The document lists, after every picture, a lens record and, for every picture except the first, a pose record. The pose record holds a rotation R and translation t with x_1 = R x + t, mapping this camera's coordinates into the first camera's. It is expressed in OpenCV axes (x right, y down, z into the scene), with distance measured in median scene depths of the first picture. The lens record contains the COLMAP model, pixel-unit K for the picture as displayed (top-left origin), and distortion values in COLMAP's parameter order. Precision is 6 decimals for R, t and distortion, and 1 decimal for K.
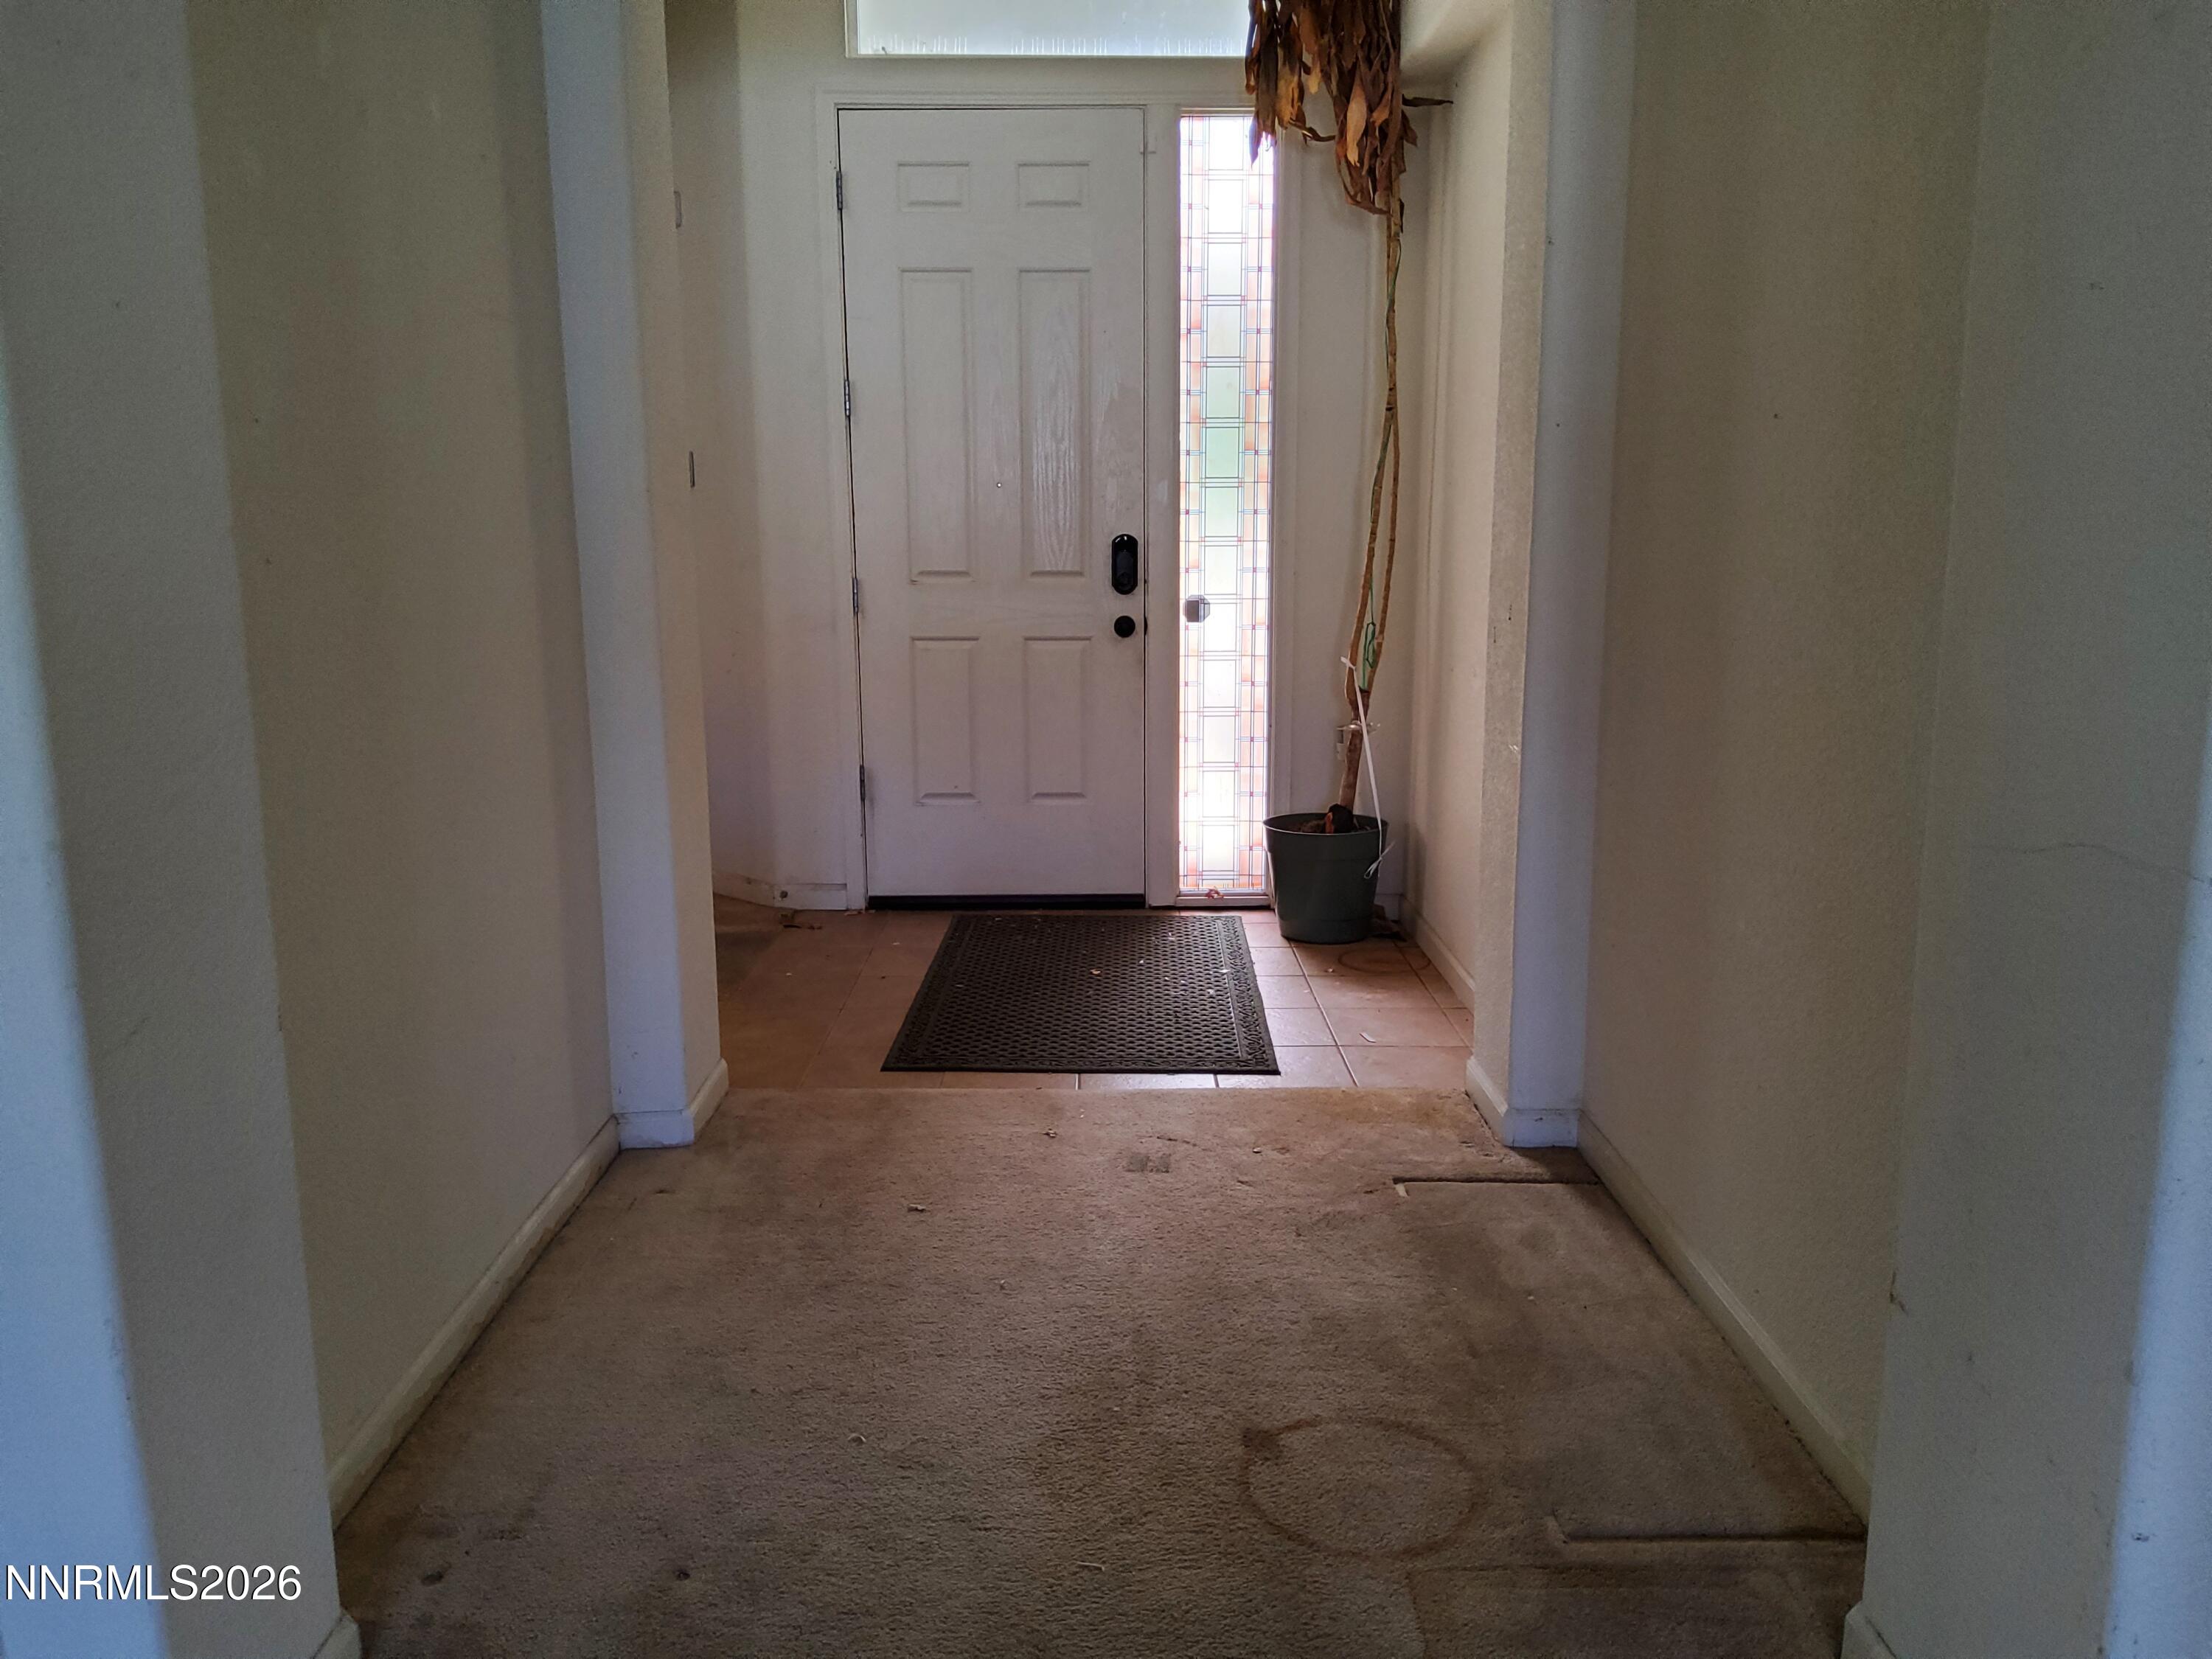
lens RADIAL K [[1669.4, 0, 1105.0], [0, 1669.4, 830.2], [0, 0, 1]] dist [0.020802, -0.031305]
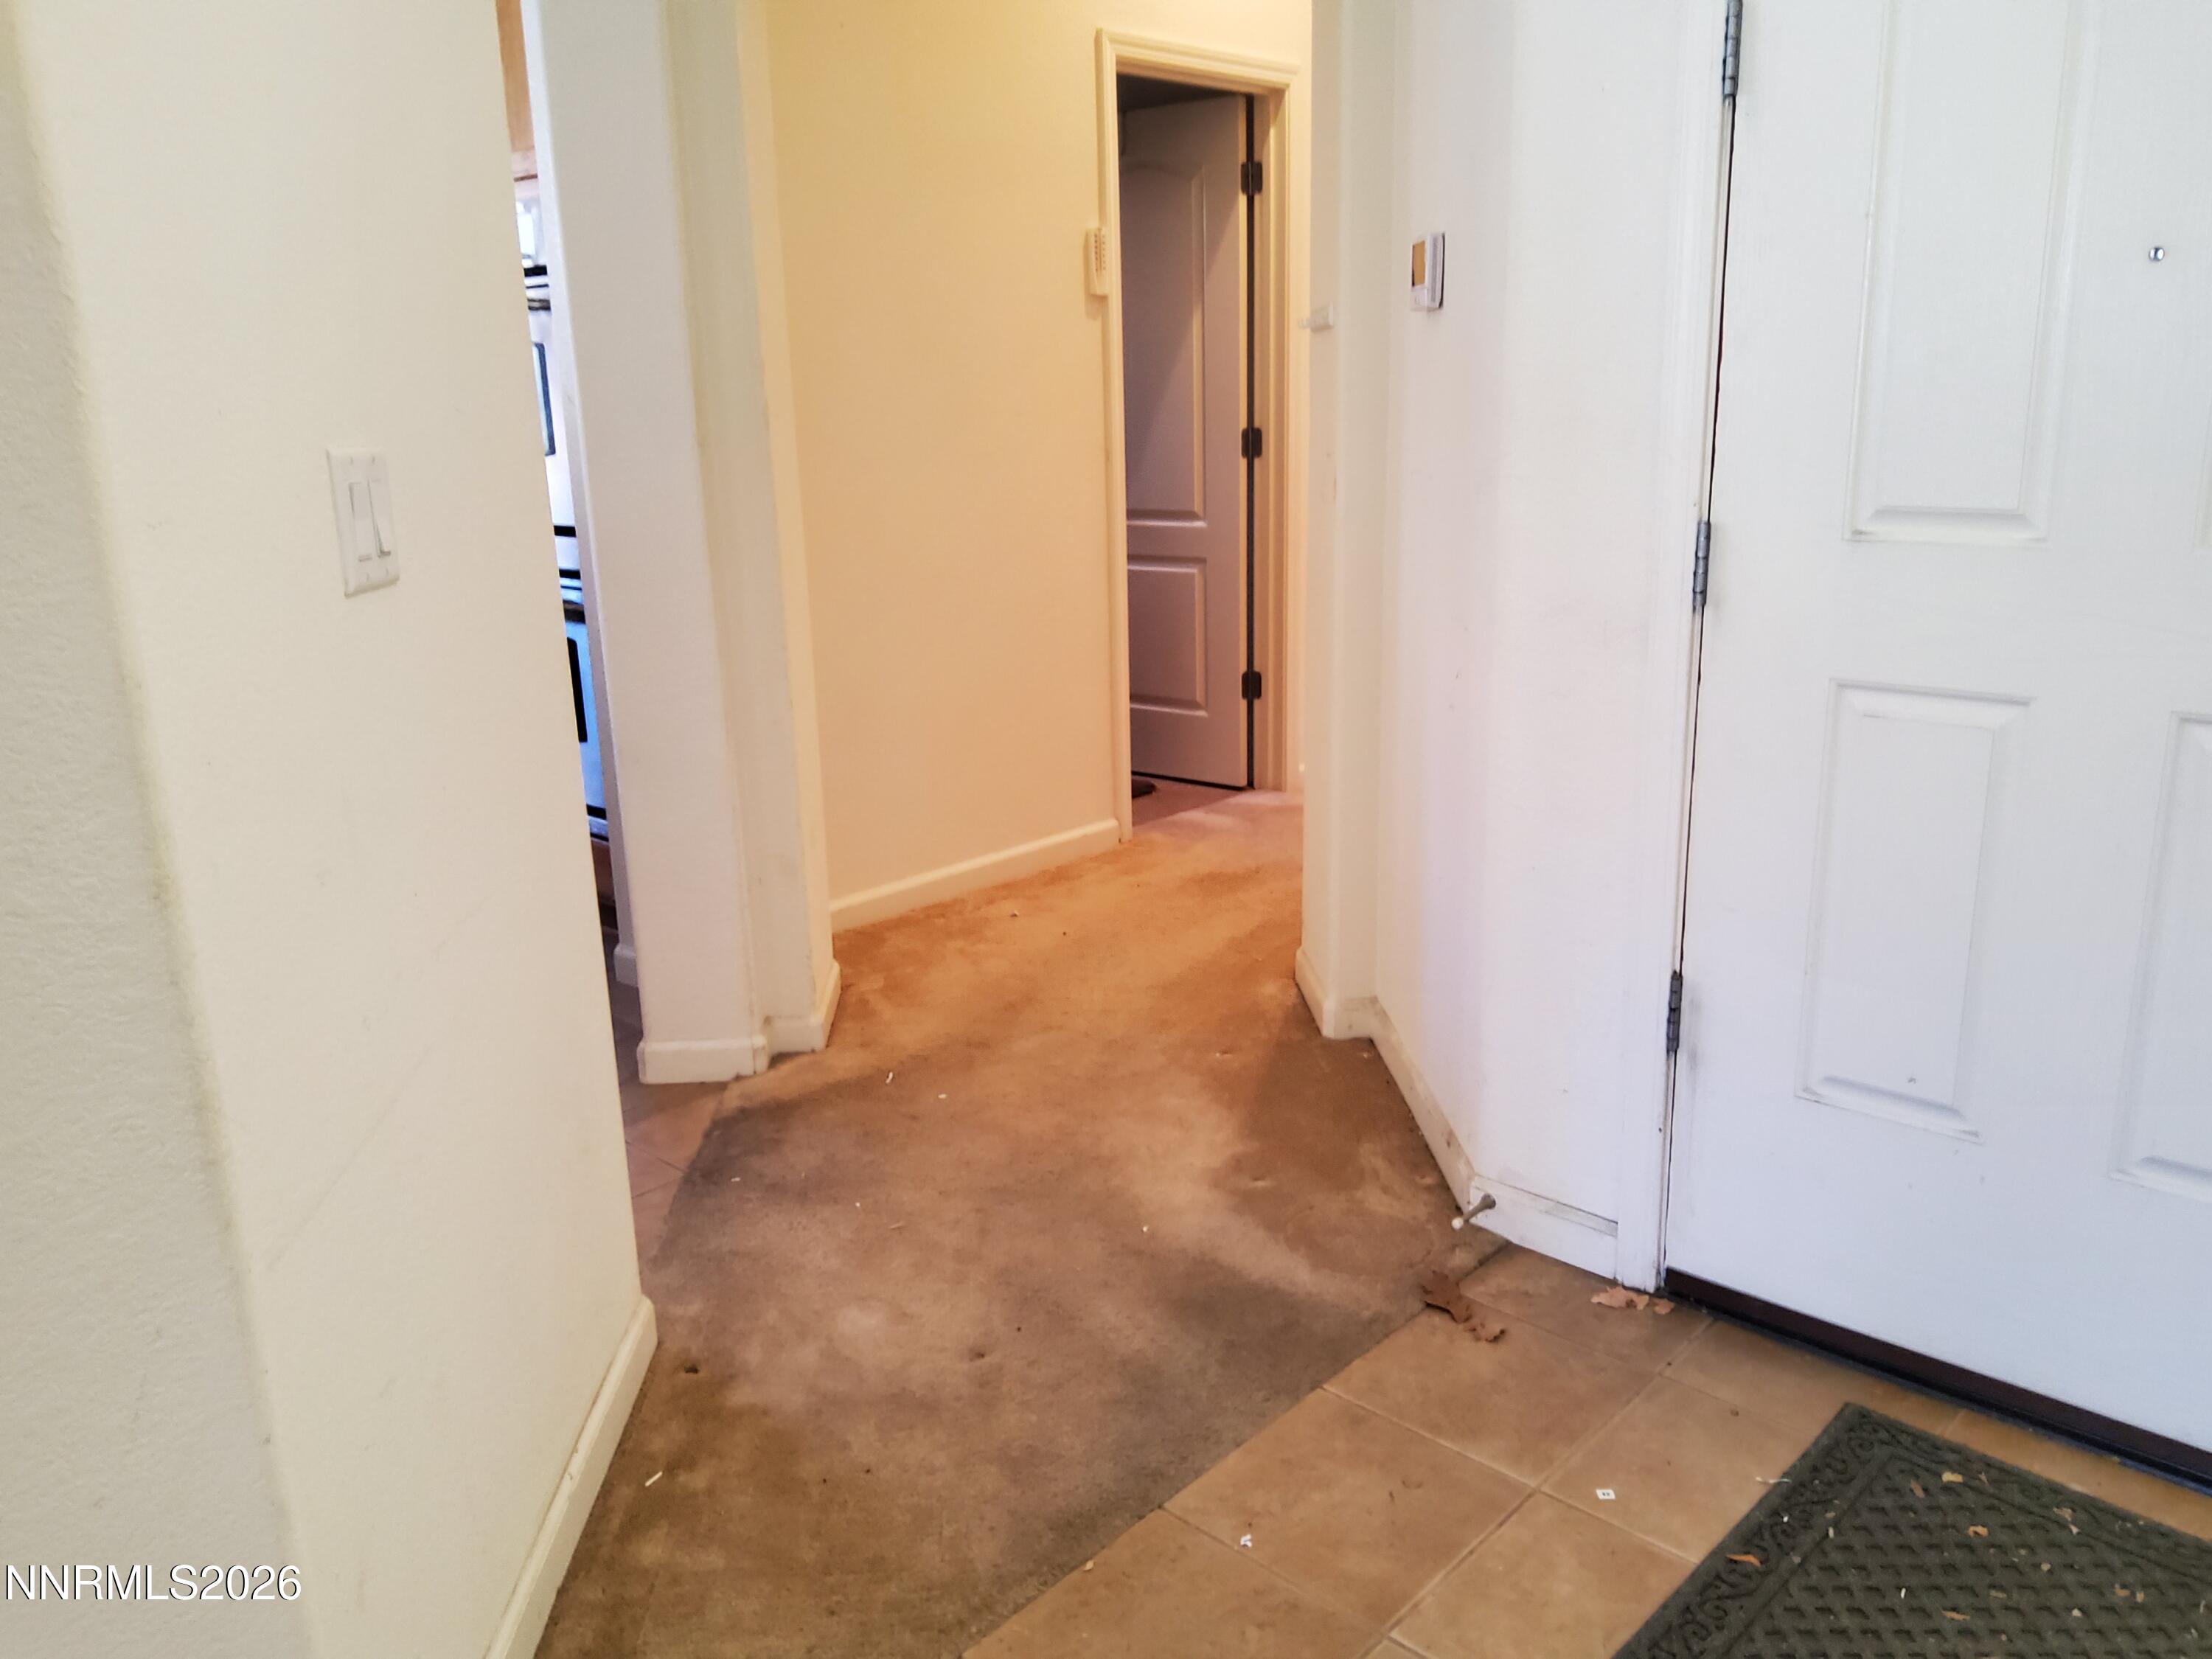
lens RADIAL K [[1669.4, 0, 1109.4], [0, 1669.4, 828.0], [0, 0, 1]] dist [0.020802, -0.031305]
pose [[0.723123, 0.160350, -0.671849, 0.025913], [-0.103225, 0.986845, 0.124428, -0.112314], [0.682962, -0.020625, 0.730162, 0.606294]]
